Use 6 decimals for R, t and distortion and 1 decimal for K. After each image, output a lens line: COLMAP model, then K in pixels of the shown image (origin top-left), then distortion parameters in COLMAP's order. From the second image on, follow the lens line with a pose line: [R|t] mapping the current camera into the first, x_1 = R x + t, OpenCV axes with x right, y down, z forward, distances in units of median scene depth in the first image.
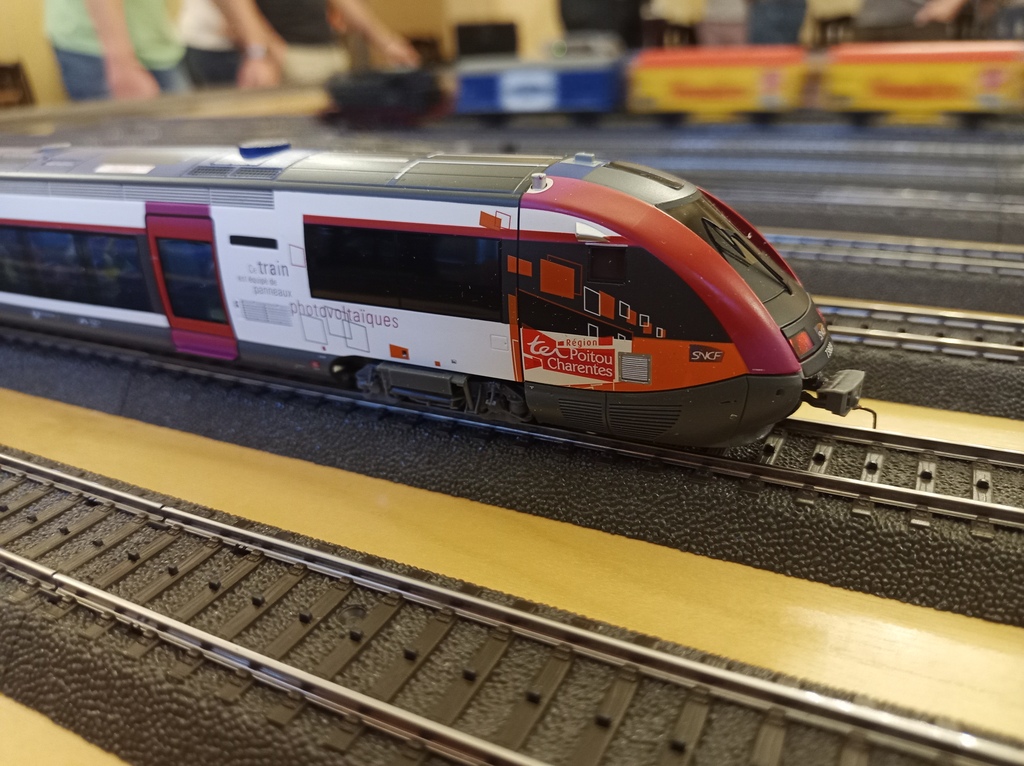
lens RADIAL K [[815.3, 0, 508.6], [0, 815.3, 377.8], [0, 0, 1]] dist [0.047014, -0.174113]
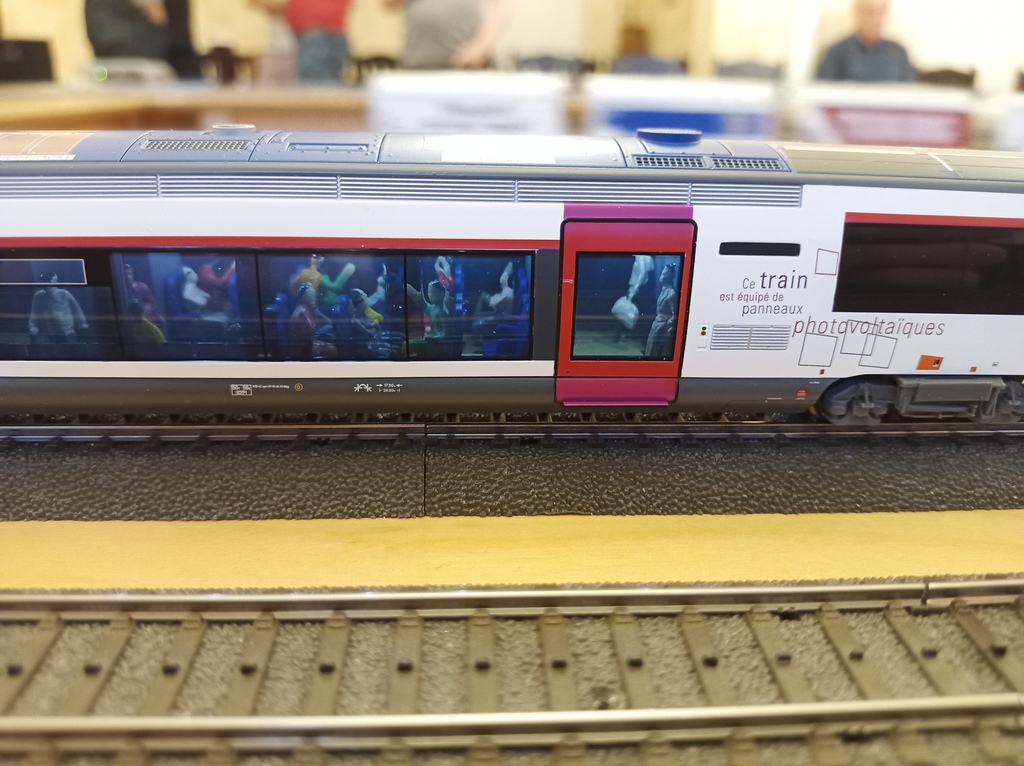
lens RADIAL K [[815.3, 0, 508.6], [0, 815.3, 377.8], [0, 0, 1]] dist [0.047014, -0.174113]
pose [[0.847834, -0.117133, 0.517164, -0.932924], [0.137175, 0.990547, -0.000533, -0.073325], [-0.512212, 0.071394, 0.855886, 0.441664]]
